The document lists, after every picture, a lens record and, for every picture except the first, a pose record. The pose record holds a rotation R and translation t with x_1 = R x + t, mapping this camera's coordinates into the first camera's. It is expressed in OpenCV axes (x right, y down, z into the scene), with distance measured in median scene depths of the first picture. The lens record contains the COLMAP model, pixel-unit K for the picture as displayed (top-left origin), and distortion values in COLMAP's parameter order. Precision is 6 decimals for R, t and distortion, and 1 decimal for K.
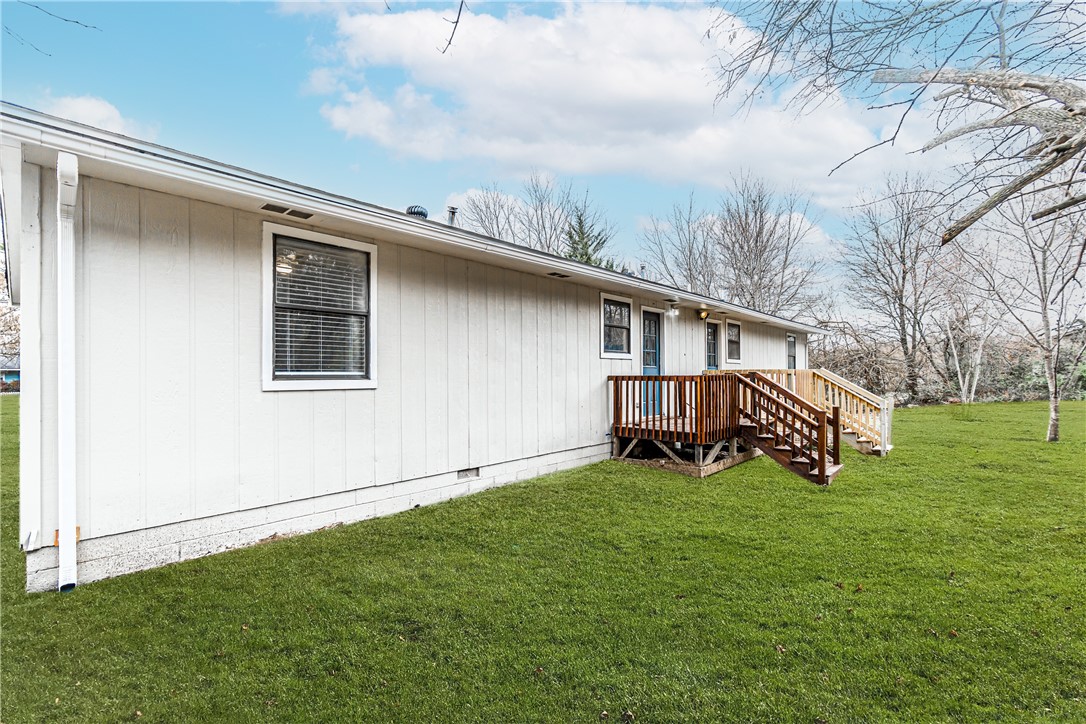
lens RADIAL K [[464.6, 0, 536.3], [0, 464.6, 363.5], [0, 0, 1]] dist [0.000076, -0.000012]
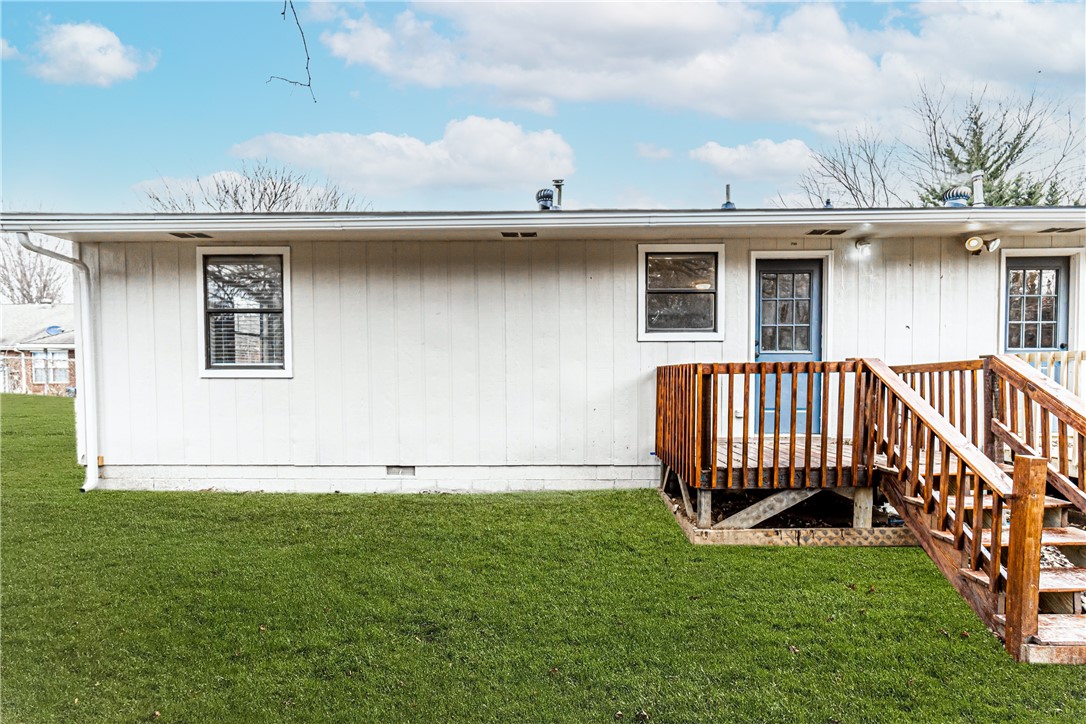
lens RADIAL K [[436.6, 0, 543.0], [0, 436.6, 364.9], [0, 0, 1]] dist [0.001519, 0.000085]
pose [[0.683947, 0.012153, -0.729430, 0.552243], [0.017051, 0.999322, 0.032638, 0.000020], [0.729332, -0.034760, 0.683276, 0.490604]]
